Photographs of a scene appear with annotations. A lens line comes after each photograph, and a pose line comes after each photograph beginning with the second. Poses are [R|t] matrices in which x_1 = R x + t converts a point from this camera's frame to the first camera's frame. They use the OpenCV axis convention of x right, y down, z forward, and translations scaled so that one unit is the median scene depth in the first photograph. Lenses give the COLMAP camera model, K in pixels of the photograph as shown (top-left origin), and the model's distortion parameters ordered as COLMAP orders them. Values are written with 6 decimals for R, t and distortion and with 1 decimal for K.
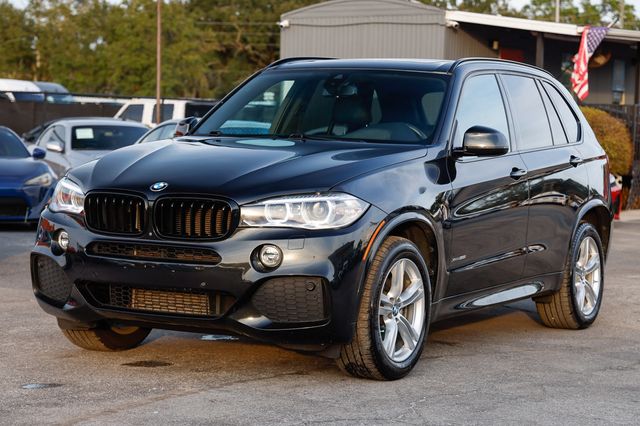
lens RADIAL K [[1527.4, 0, 316.2], [0, 1527.4, 208.7], [0, 0, 1]] dist [0.498739, 0.000000]
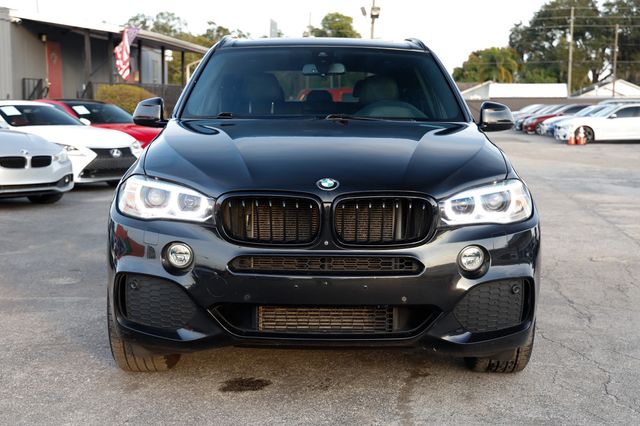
lens RADIAL K [[976.5, 0, 320.5], [0, 976.5, 211.0], [0, 0, 1]] dist [0.161648, 0.000000]
pose [[0.876860, -0.074086, 0.475003, -0.236762], [0.044903, 0.996356, 0.072511, -0.025587], [-0.478644, -0.042253, 0.876992, 0.360939]]
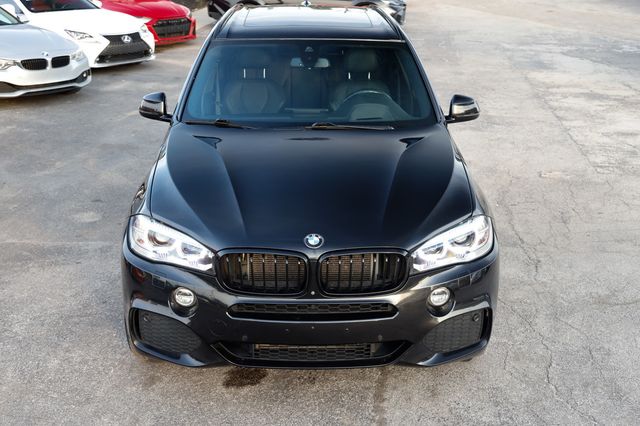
lens RADIAL K [[822.9, 0, 321.0], [0, 822.9, 212.6], [0, 0, 1]] dist [0.140019, 0.000000]
pose [[0.869696, -0.181844, 0.458869, -0.215986], [0.048790, 0.956781, 0.286689, -0.115837], [-0.491170, -0.226944, 0.840981, 0.387673]]
